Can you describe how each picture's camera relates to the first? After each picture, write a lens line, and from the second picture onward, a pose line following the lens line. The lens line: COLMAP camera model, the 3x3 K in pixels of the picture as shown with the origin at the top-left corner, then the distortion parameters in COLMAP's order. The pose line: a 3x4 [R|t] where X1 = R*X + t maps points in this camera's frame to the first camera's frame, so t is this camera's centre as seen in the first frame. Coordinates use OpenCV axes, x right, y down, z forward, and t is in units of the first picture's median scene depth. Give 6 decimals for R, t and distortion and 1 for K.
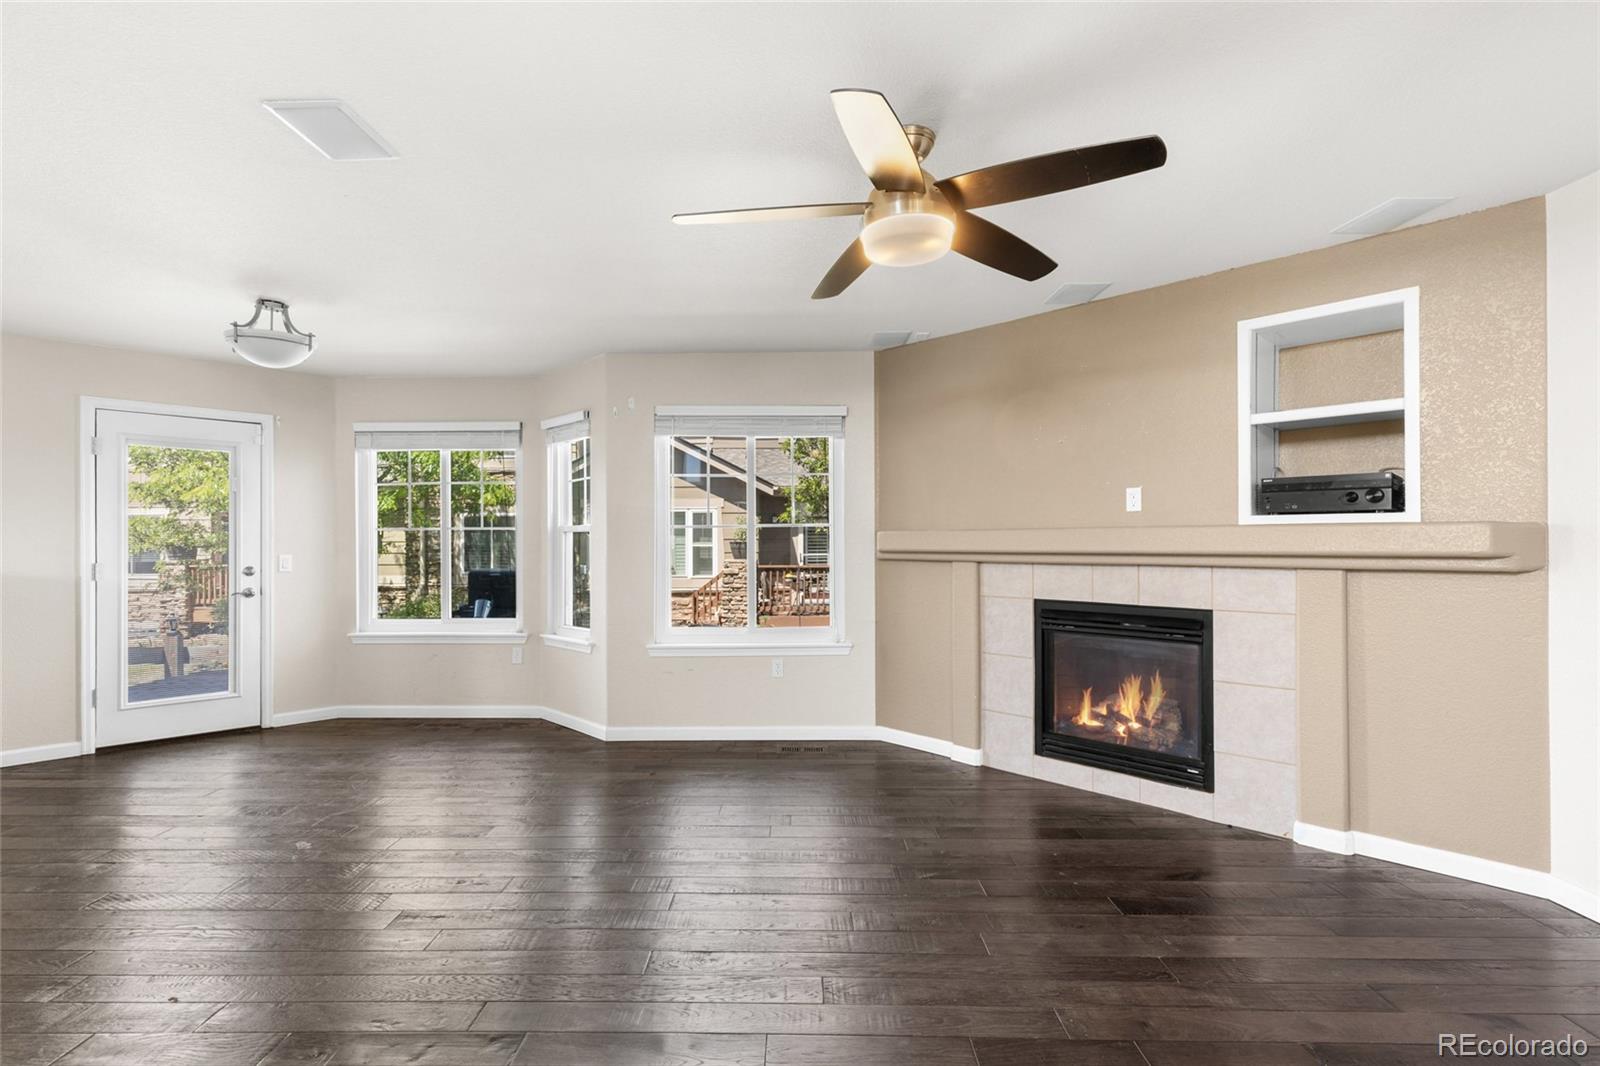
lens RADIAL K [[772.2, 0, 799.3], [0, 772.2, 543.9], [0, 0, 1]] dist [0.001923, 0.000582]
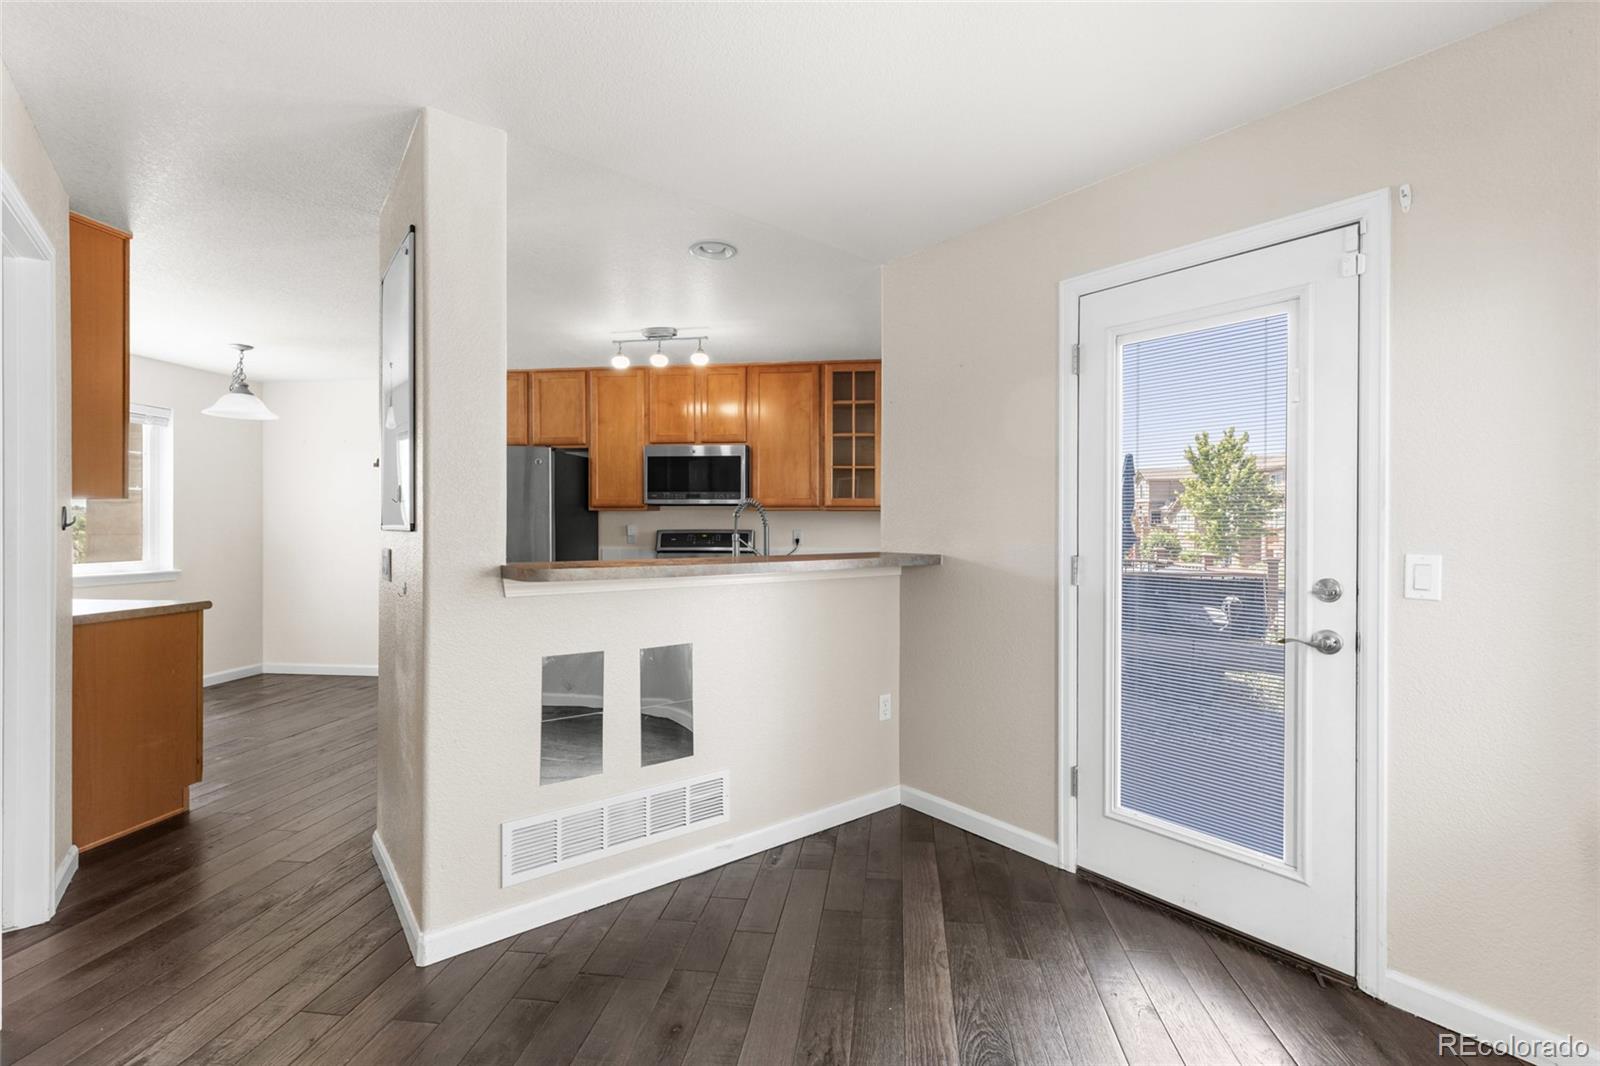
lens RADIAL K [[735.4, 0, 802.5], [0, 735.4, 524.6], [0, 0, 1]] dist [0.001537, -0.000062]
pose [[-0.121019, 0.001185, -0.992650, -0.300050], [-0.002816, 0.999995, 0.001537, 0.000495], [0.992646, 0.002981, -0.121015, 0.803203]]
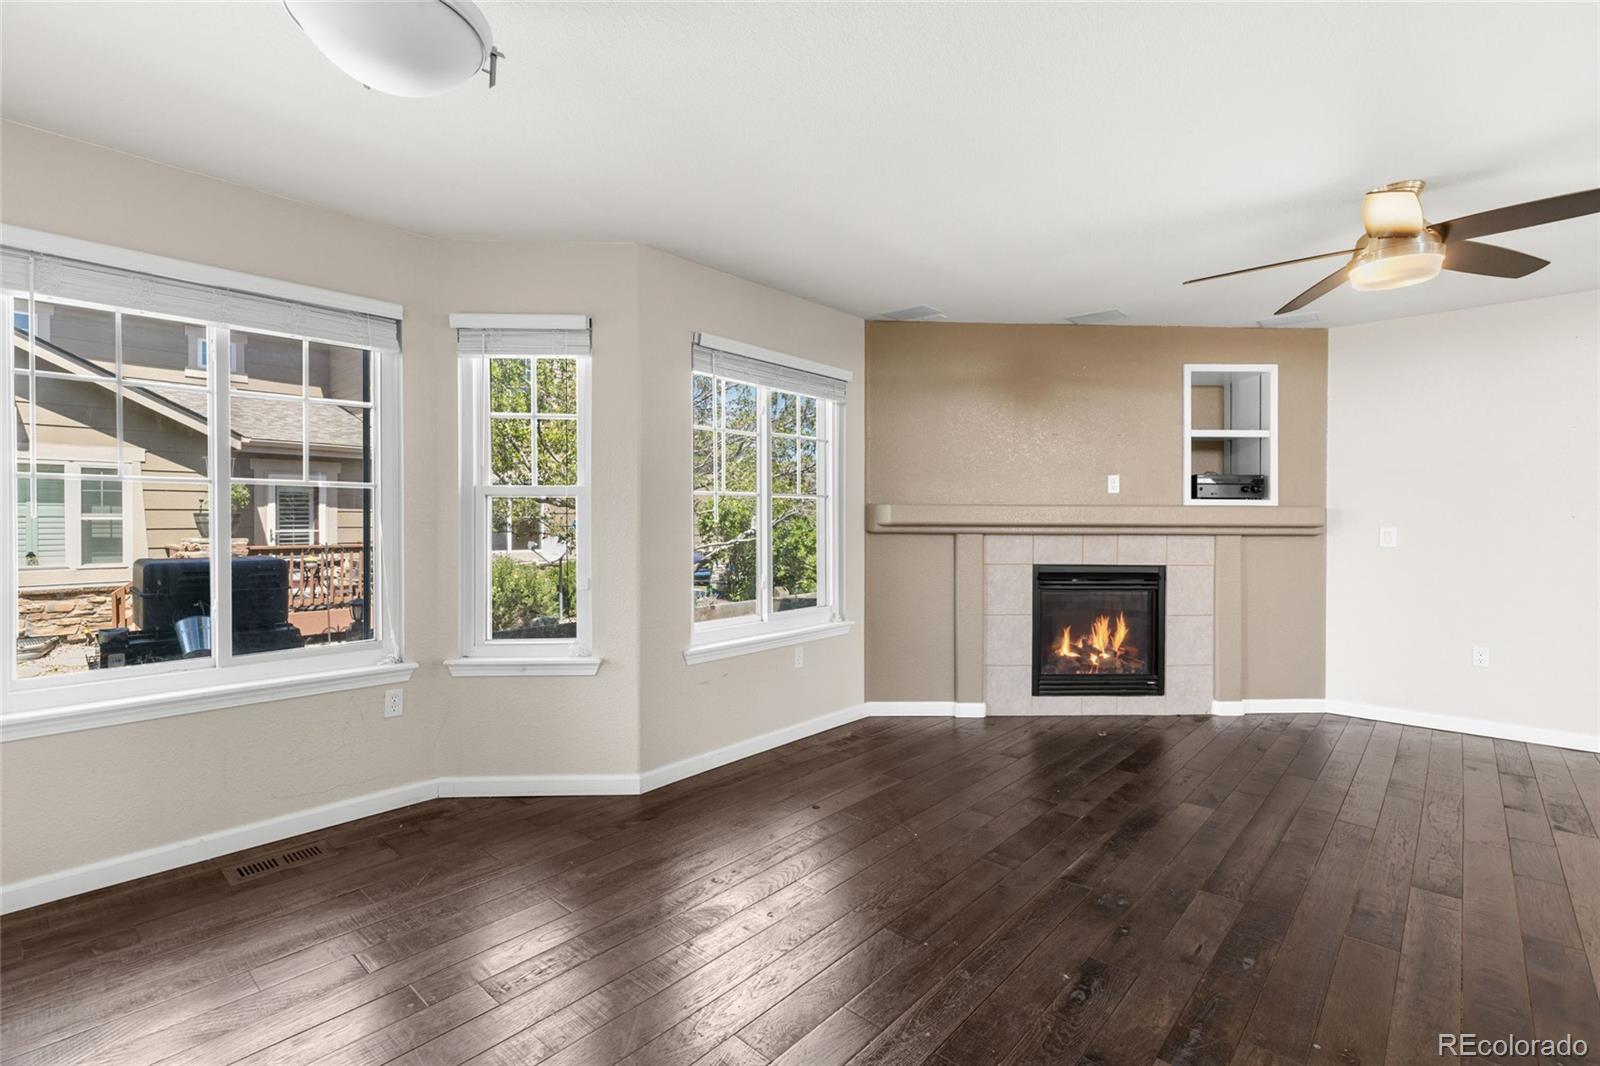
lens RADIAL K [[735.4, 0, 802.5], [0, 735.4, 524.6], [0, 0, 1]] dist [0.001537, -0.000062]
pose [[0.655350, -0.000763, 0.755325, -0.651487], [-0.004479, 0.999978, 0.004896, 0.005327], [-0.755312, -0.006591, 0.655332, 0.445376]]
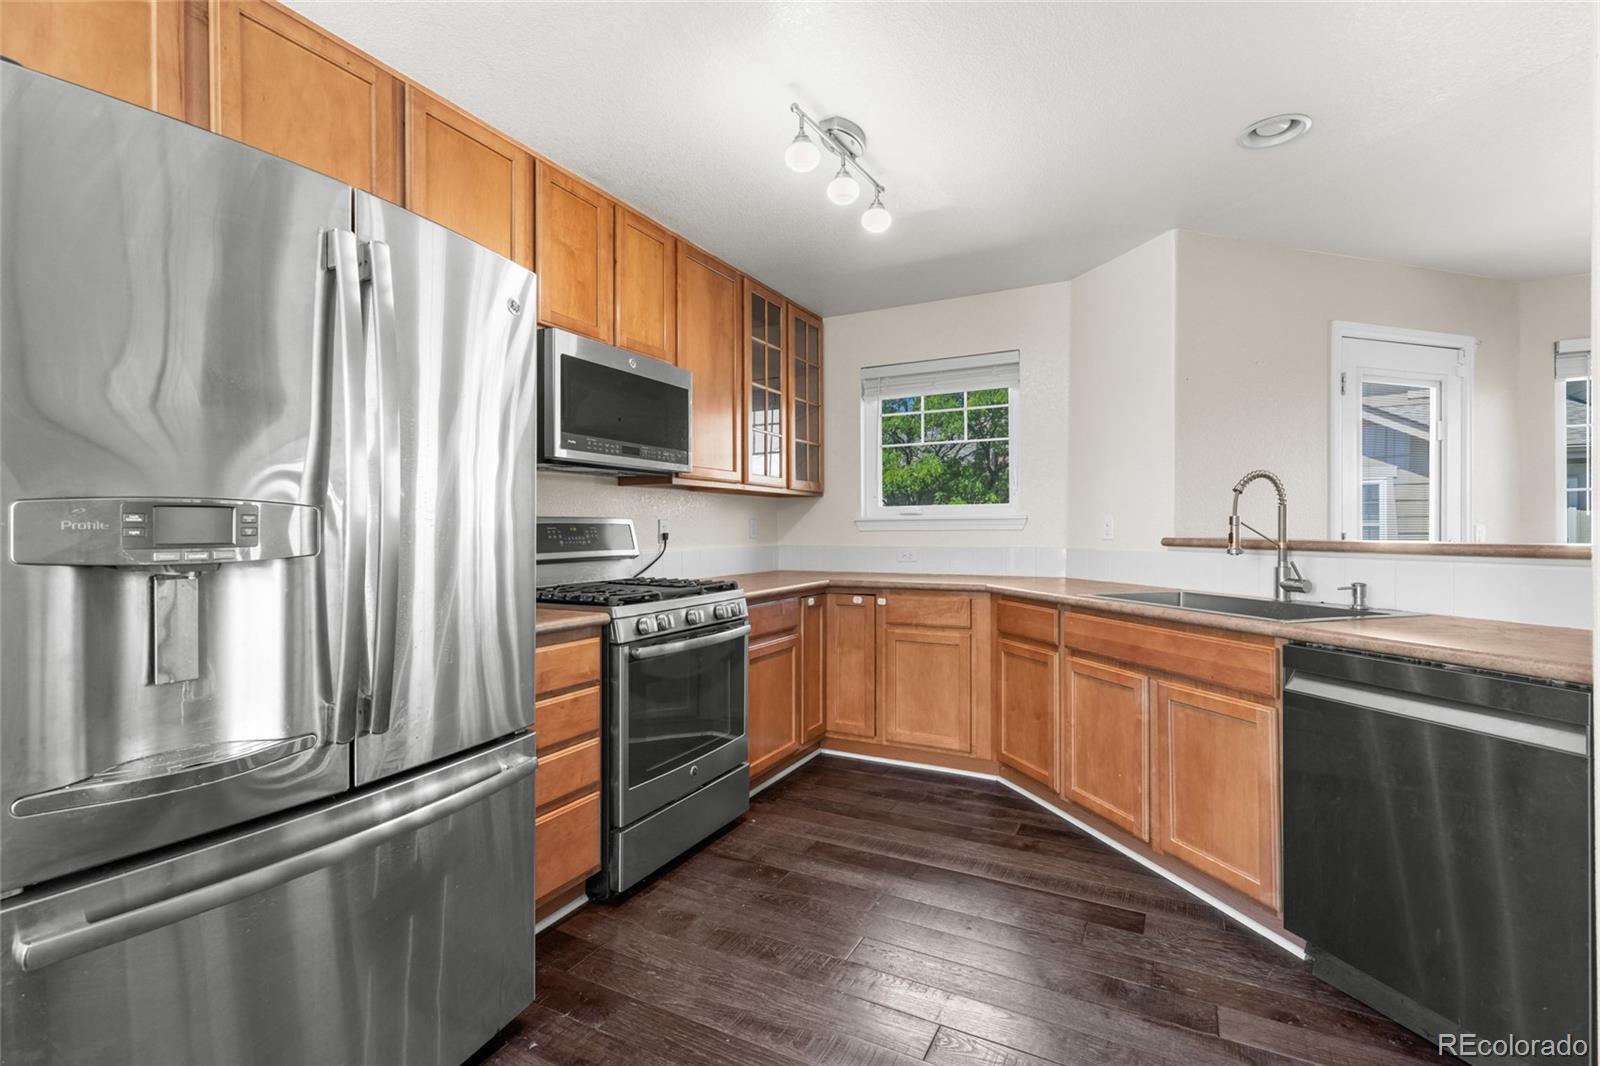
lens RADIAL K [[735.4, 0, 802.5], [0, 735.4, 524.6], [0, 0, 1]] dist [0.001537, -0.000062]
pose [[0.885462, 0.000128, -0.464711, -0.979546], [-0.000436, 1.000000, -0.000554, 0.015821], [0.464711, 0.000693, 0.885462, 0.077024]]
